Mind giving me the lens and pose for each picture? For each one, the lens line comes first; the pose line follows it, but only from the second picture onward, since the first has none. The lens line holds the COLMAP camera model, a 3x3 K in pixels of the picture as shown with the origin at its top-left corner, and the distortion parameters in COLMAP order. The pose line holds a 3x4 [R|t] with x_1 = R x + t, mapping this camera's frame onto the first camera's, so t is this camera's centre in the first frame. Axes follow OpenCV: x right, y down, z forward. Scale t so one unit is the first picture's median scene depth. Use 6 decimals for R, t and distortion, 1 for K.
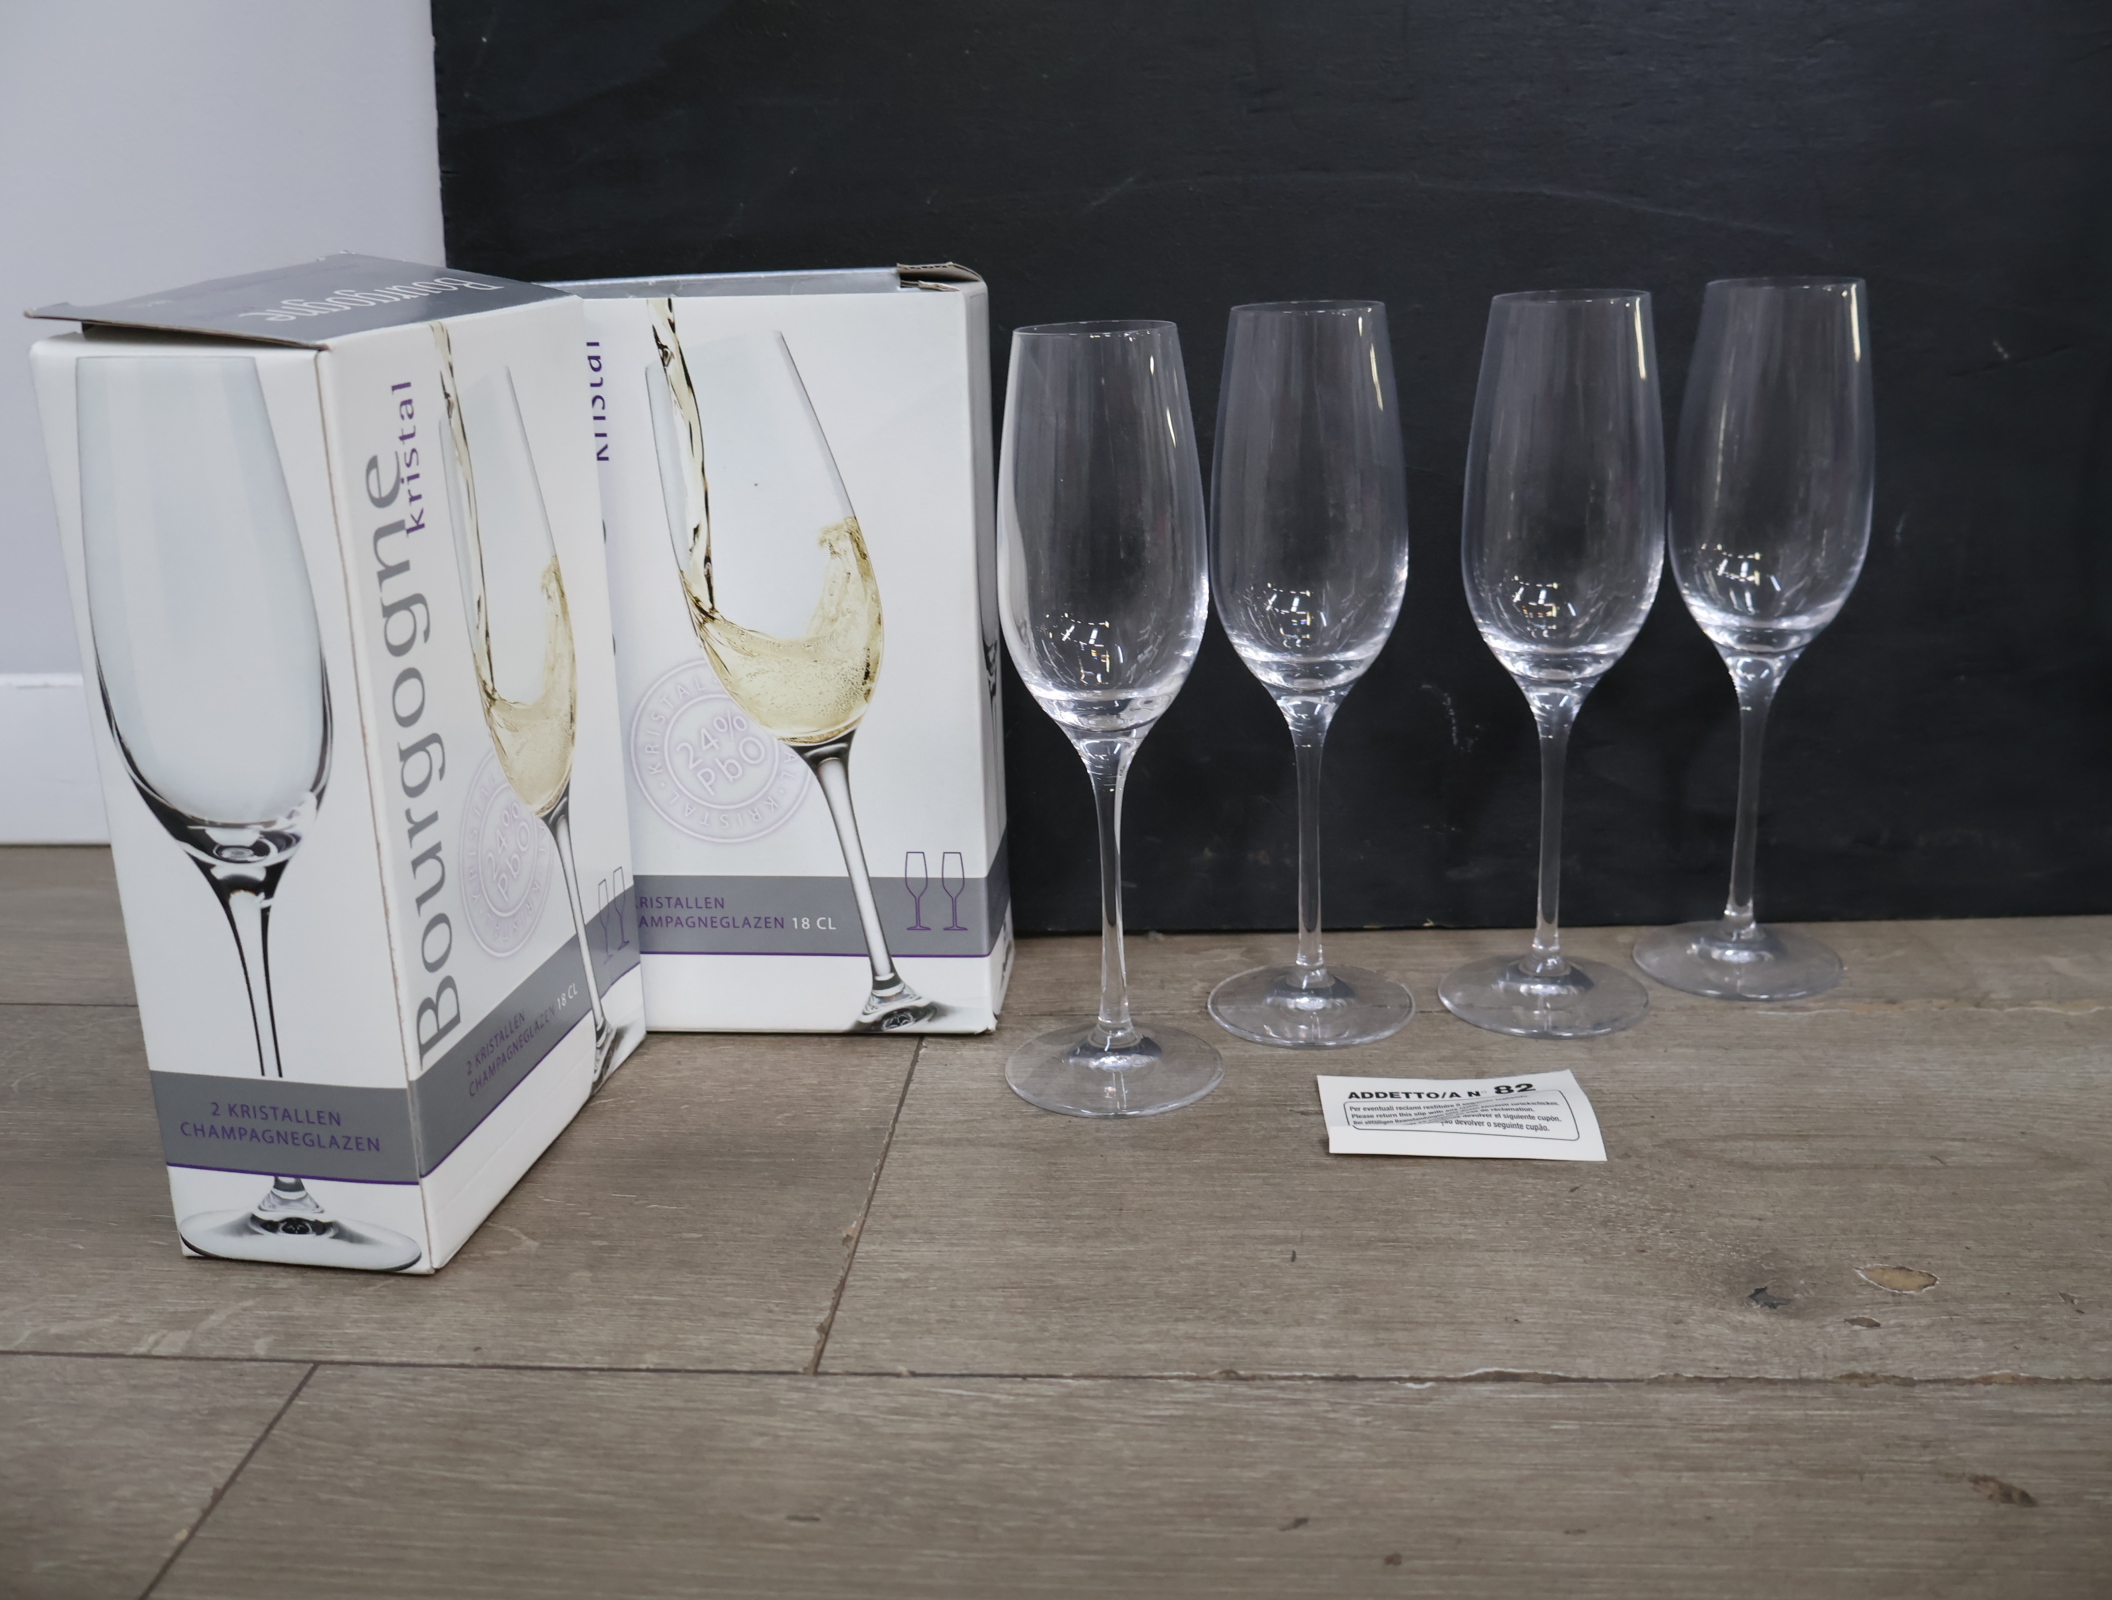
lens RADIAL K [[2060.4, 0, 1056.0], [0, 2060.4, 800.0], [0, 0, 1]] dist [-0.005750, 0.008975]
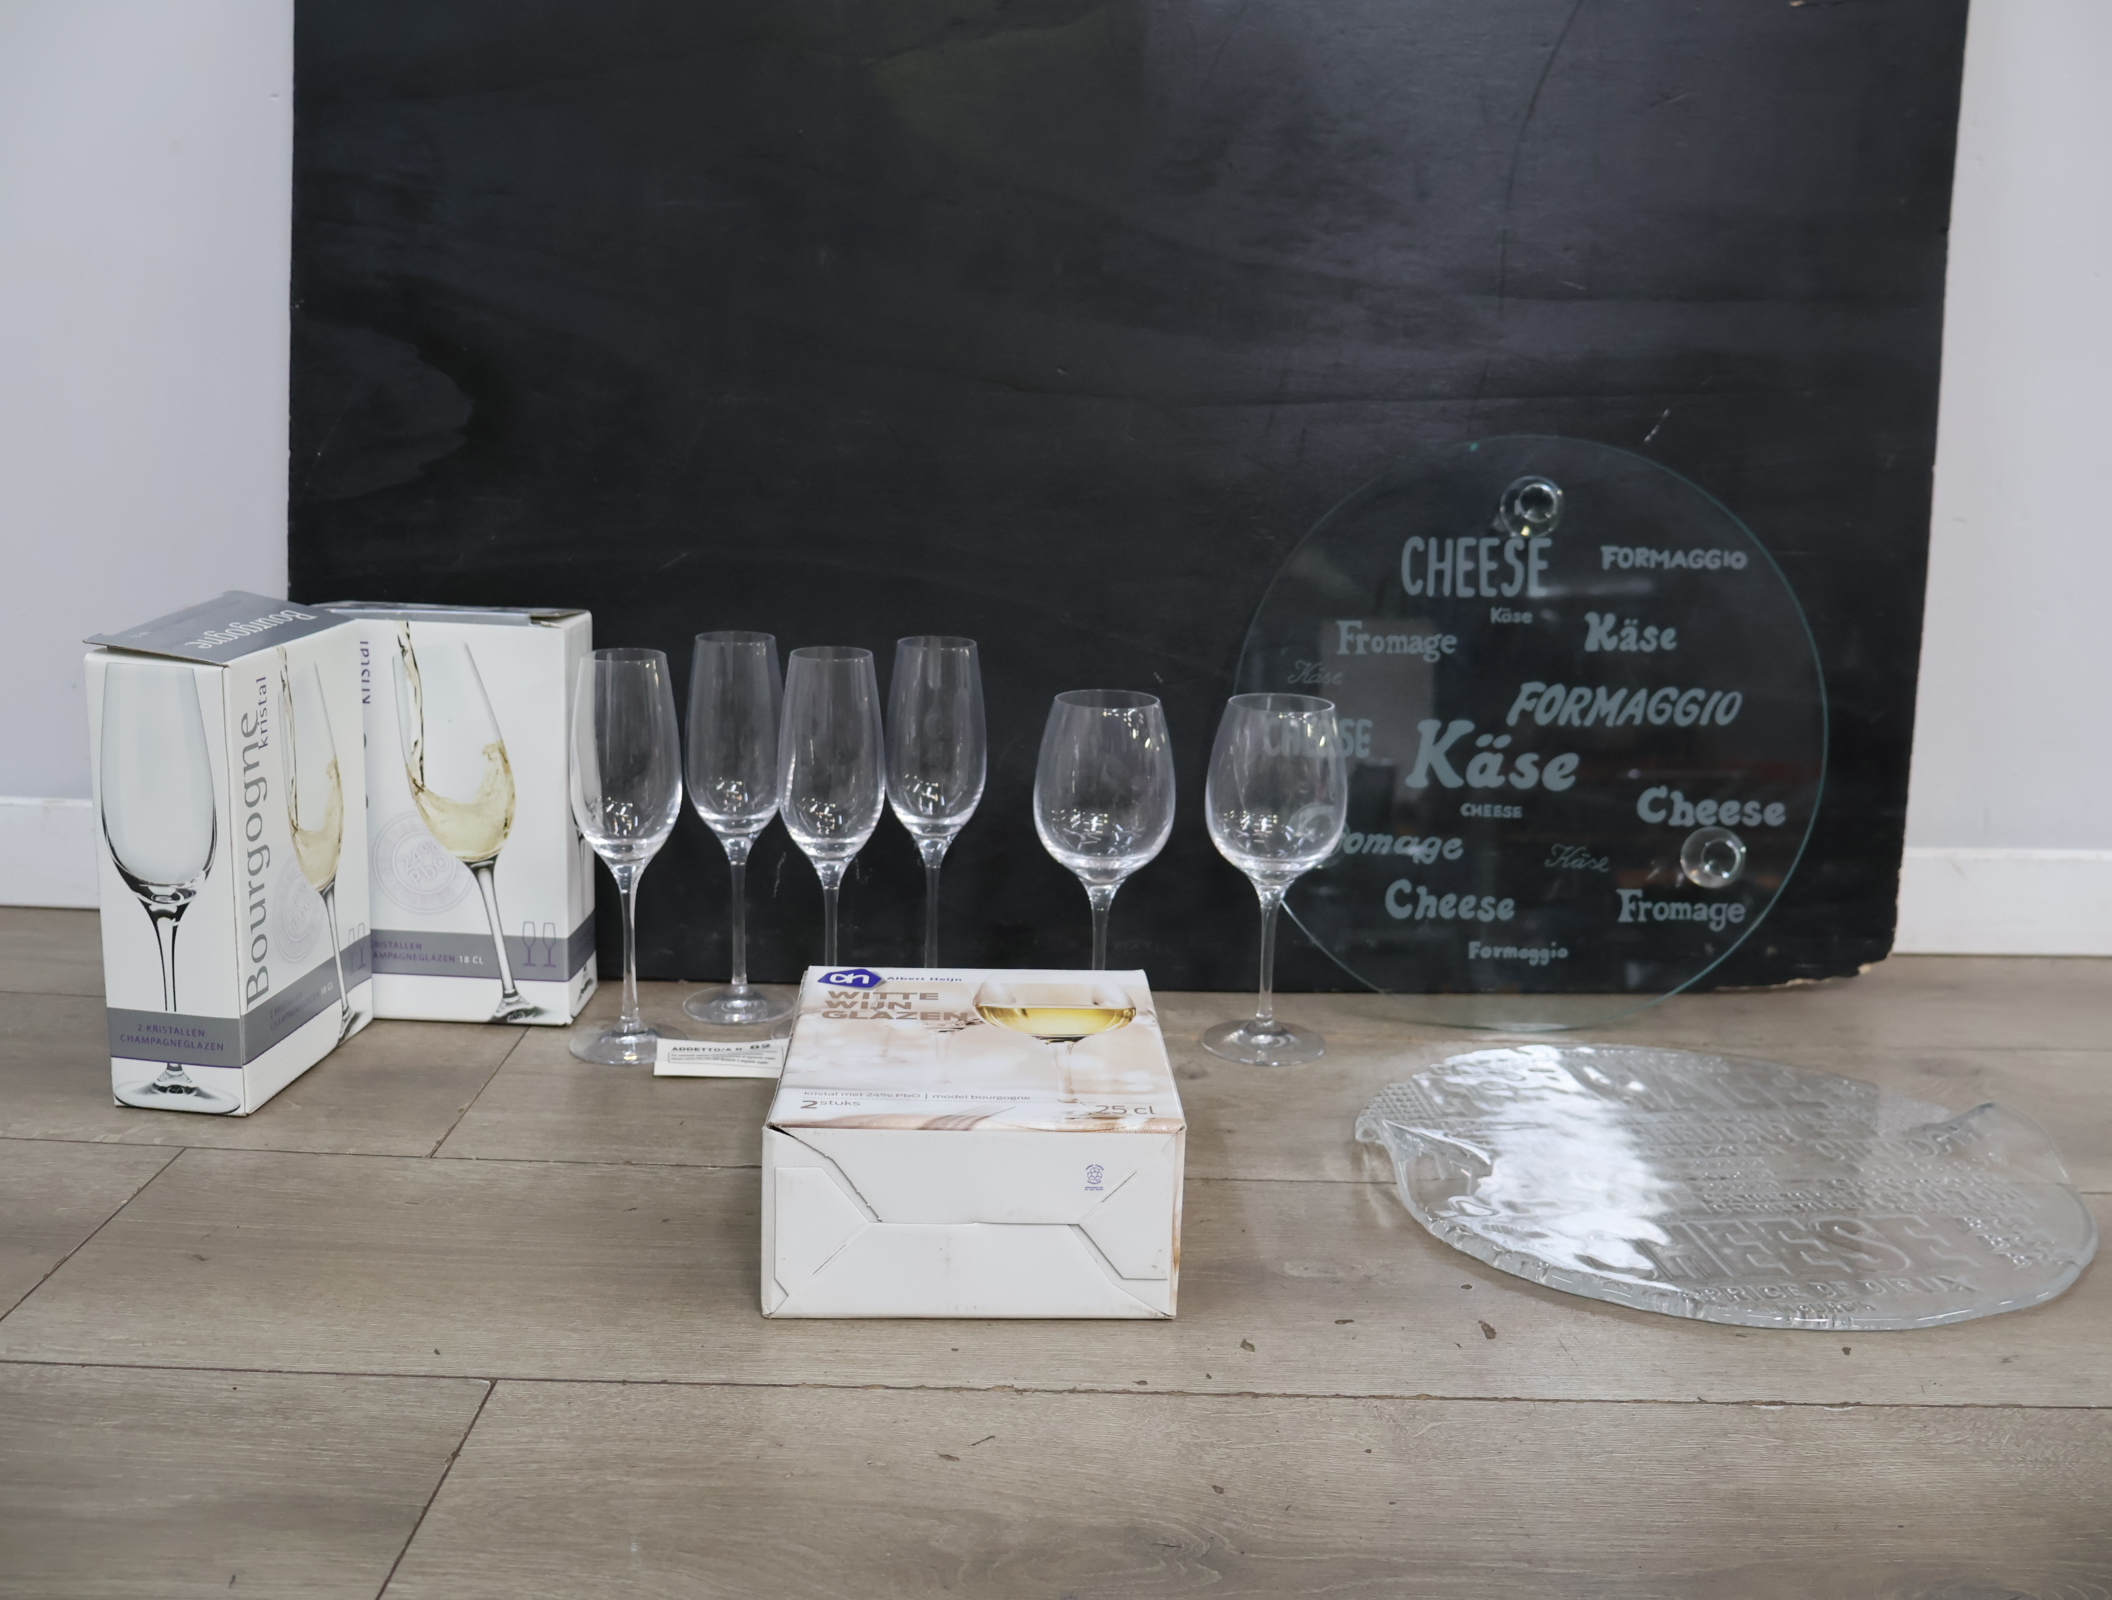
lens RADIAL K [[2060.4, 0, 1056.0], [0, 2060.4, 800.0], [0, 0, 1]] dist [-0.005750, 0.008975]
pose [[0.995718, 0.047701, 0.079191, 0.297595], [-0.041942, 0.996460, -0.072855, 0.036821], [-0.082386, 0.069221, 0.994194, -1.037392]]
